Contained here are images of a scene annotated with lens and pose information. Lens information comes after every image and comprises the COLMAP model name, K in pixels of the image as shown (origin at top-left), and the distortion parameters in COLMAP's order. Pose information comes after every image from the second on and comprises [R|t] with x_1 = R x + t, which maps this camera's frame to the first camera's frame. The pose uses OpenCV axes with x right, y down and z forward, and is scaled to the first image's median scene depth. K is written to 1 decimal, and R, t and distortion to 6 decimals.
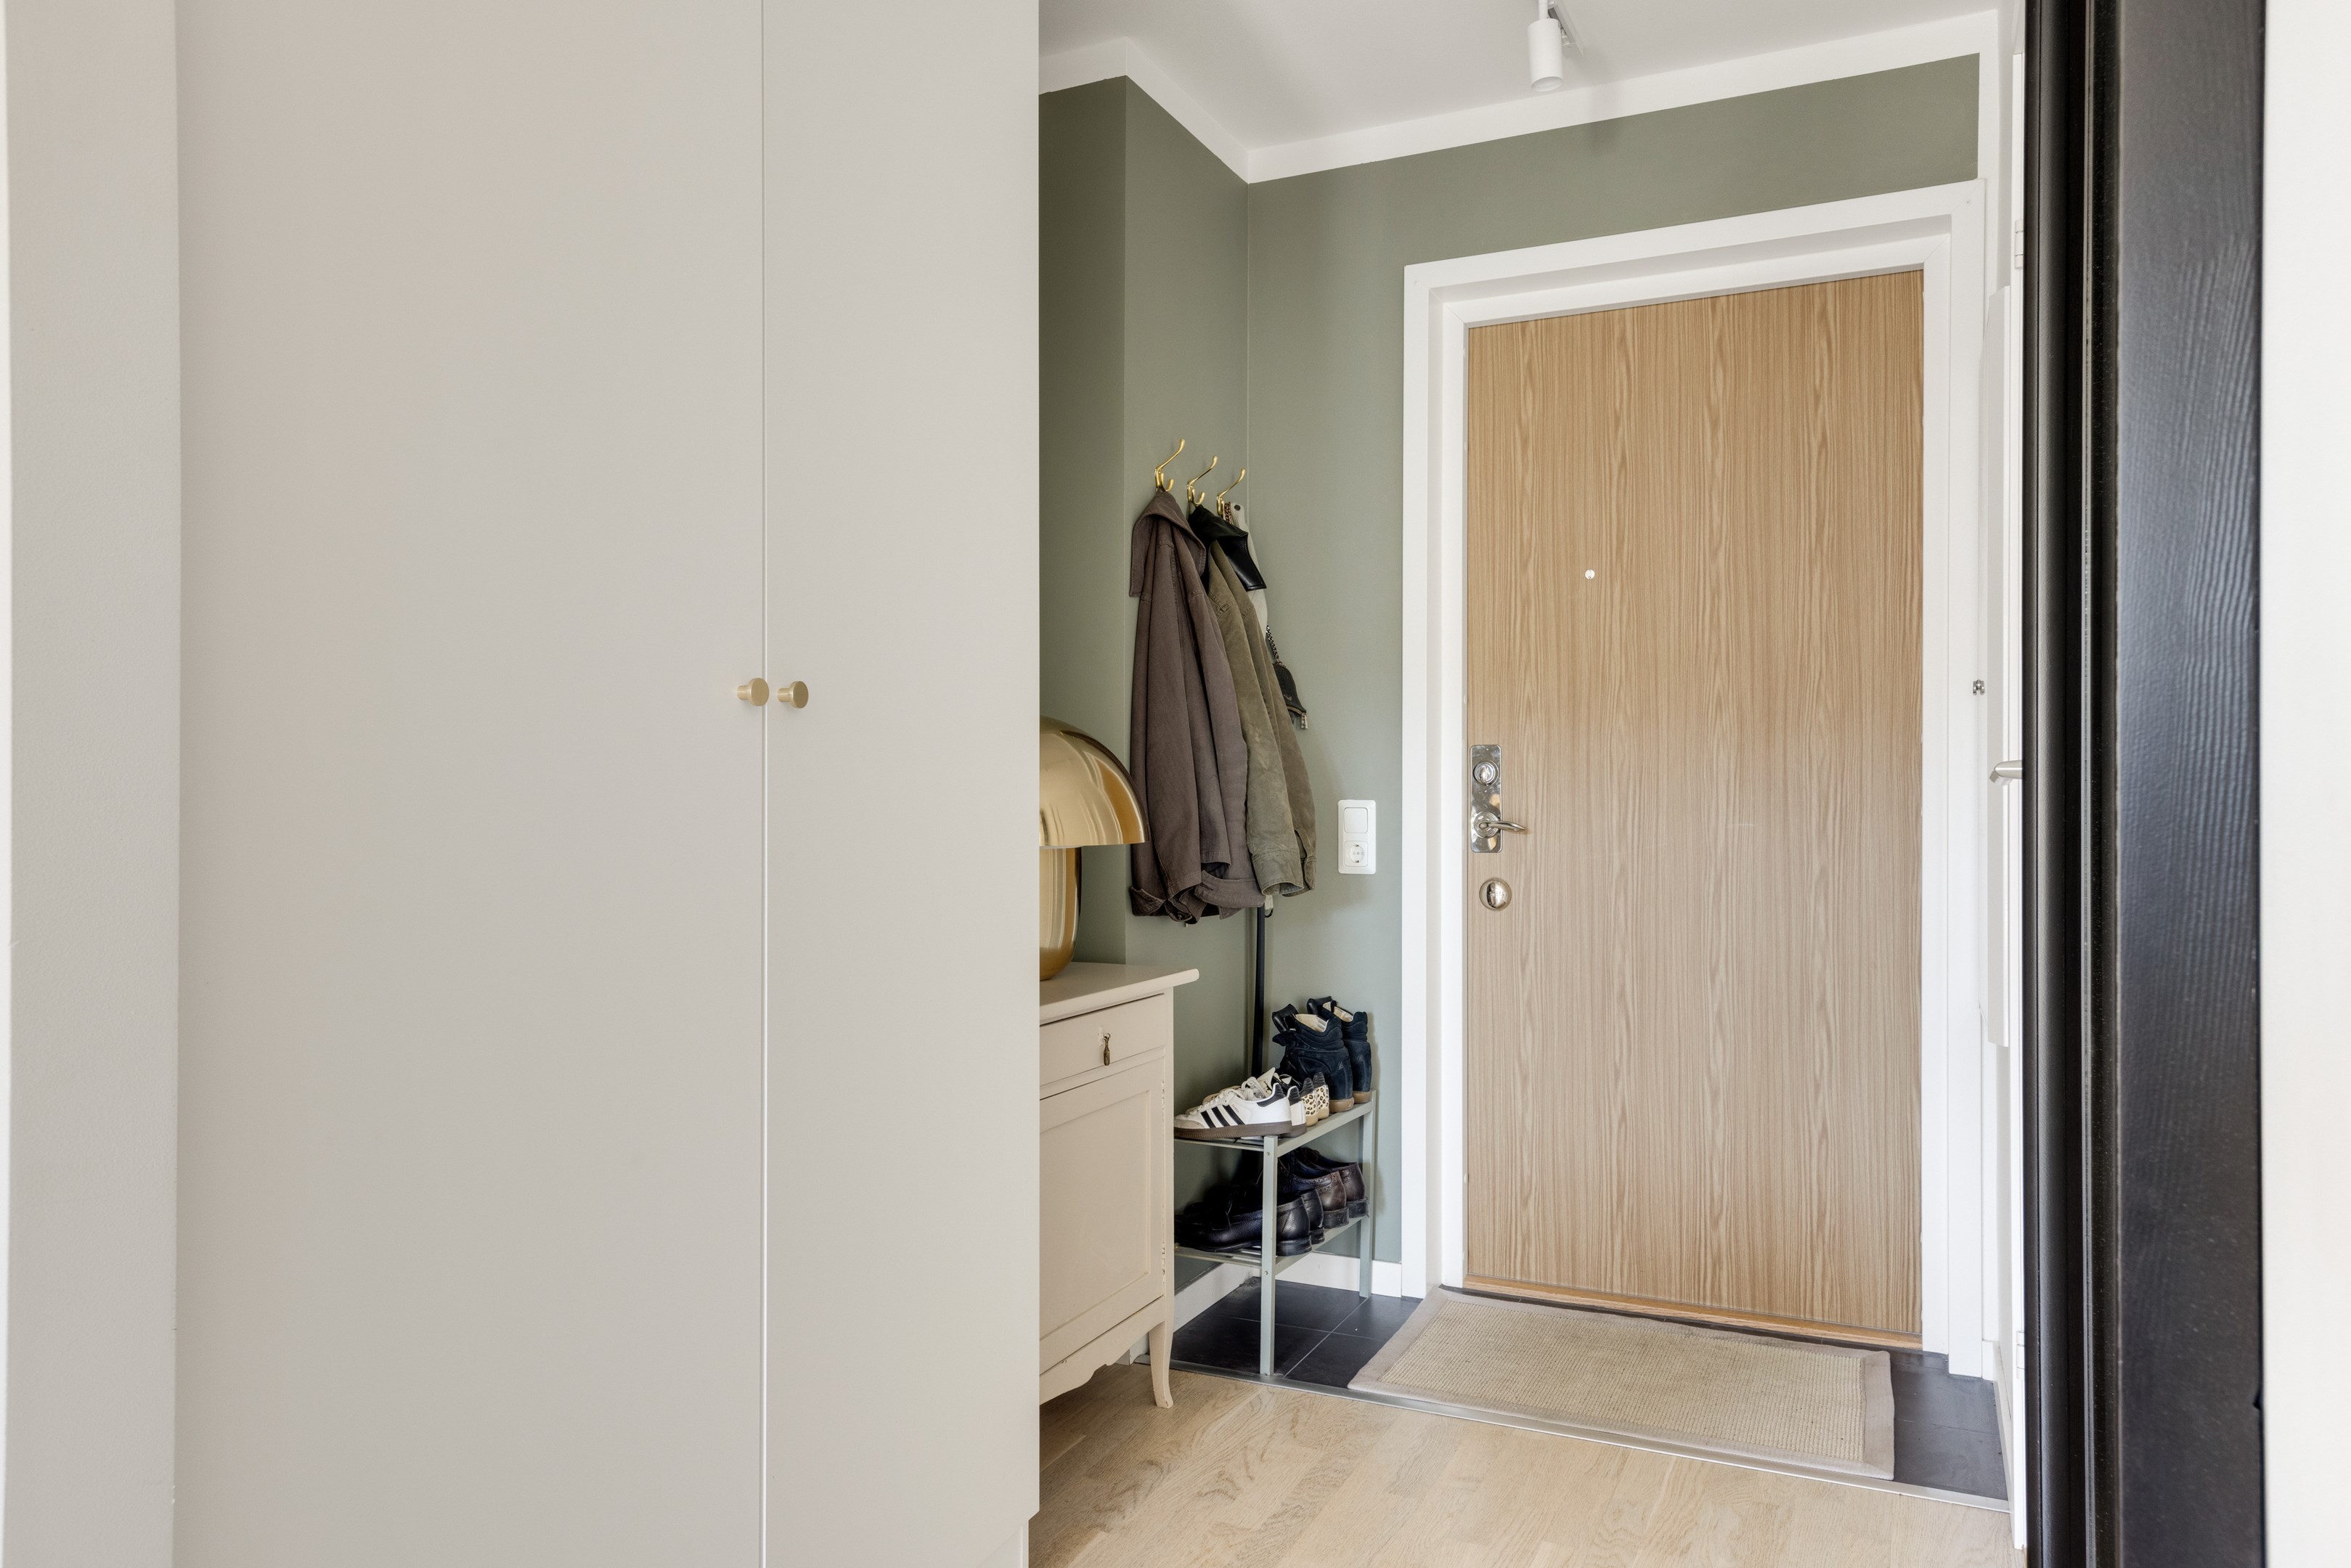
lens RADIAL K [[1727.8, 0, 1168.6], [0, 1727.8, 792.3], [0, 0, 1]] dist [0.031275, -0.001366]
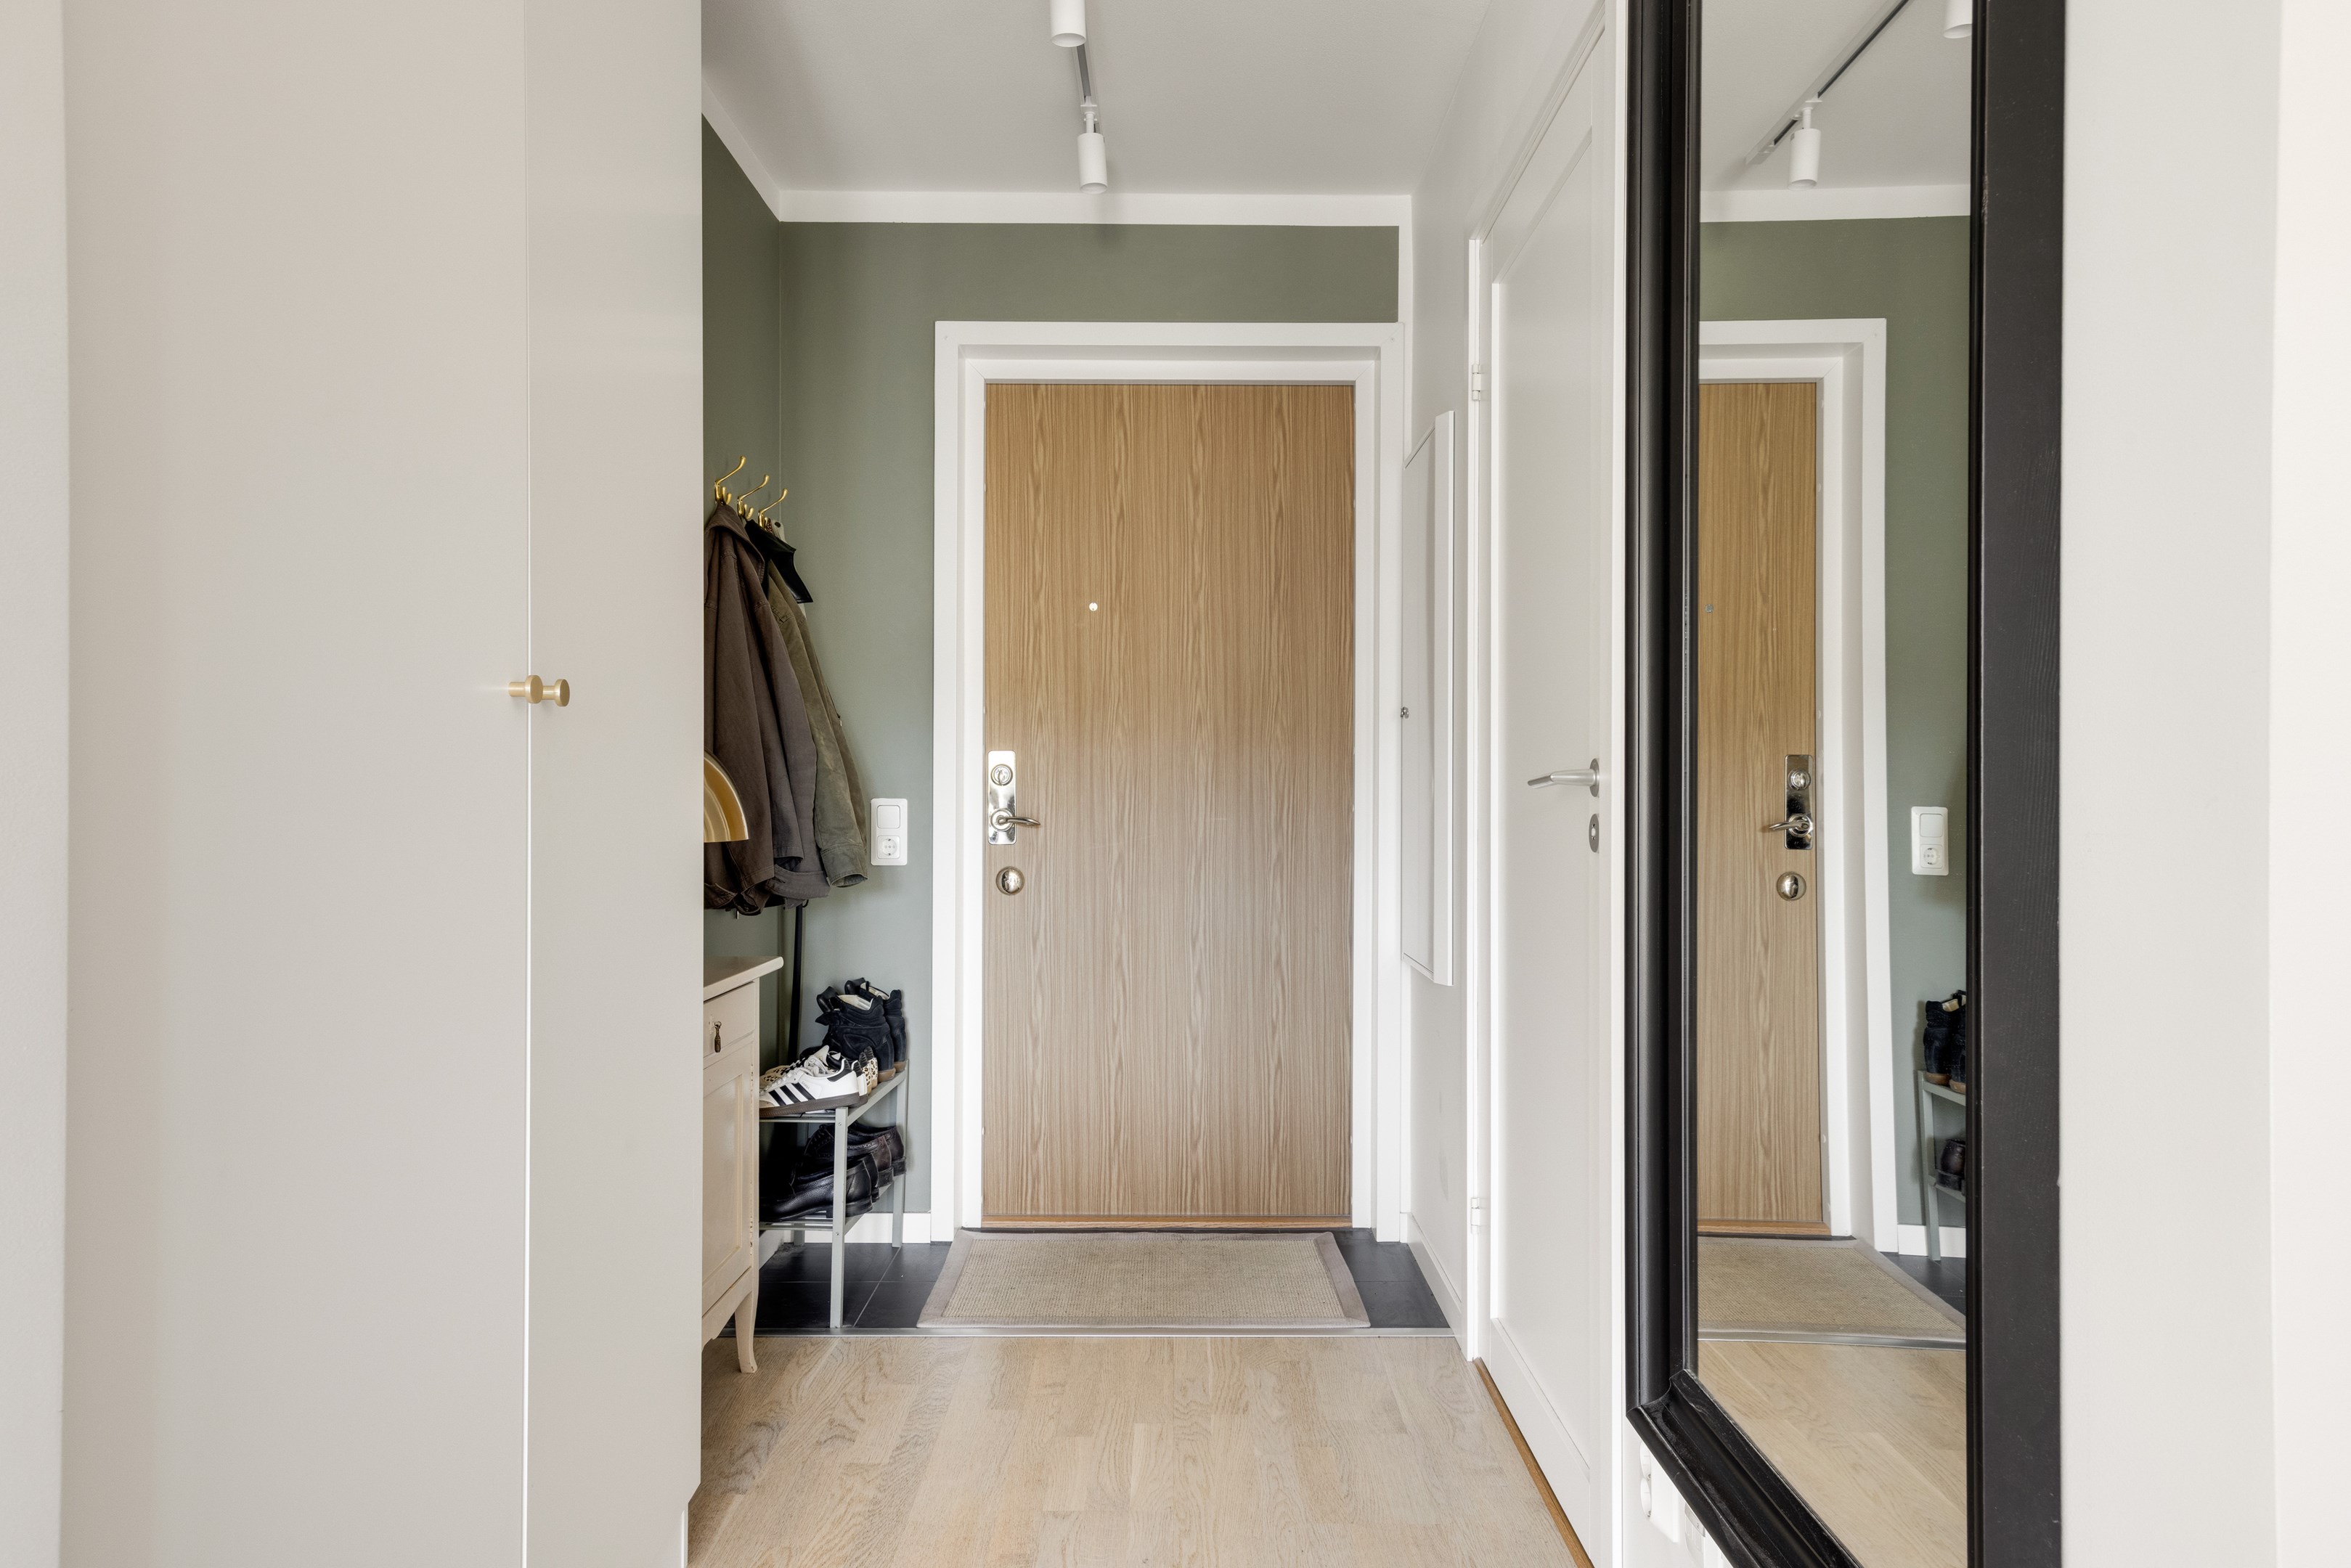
lens RADIAL K [[1544.5, 0, 1262.6], [0, 1544.5, 792.4], [0, 0, 1]] dist [0.027536, 0.001760]
pose [[0.892117, 0.003371, 0.451792, -0.137158], [-0.004172, 0.999991, 0.000775, -0.001090], [-0.451786, -0.002576, 0.892123, 0.012320]]
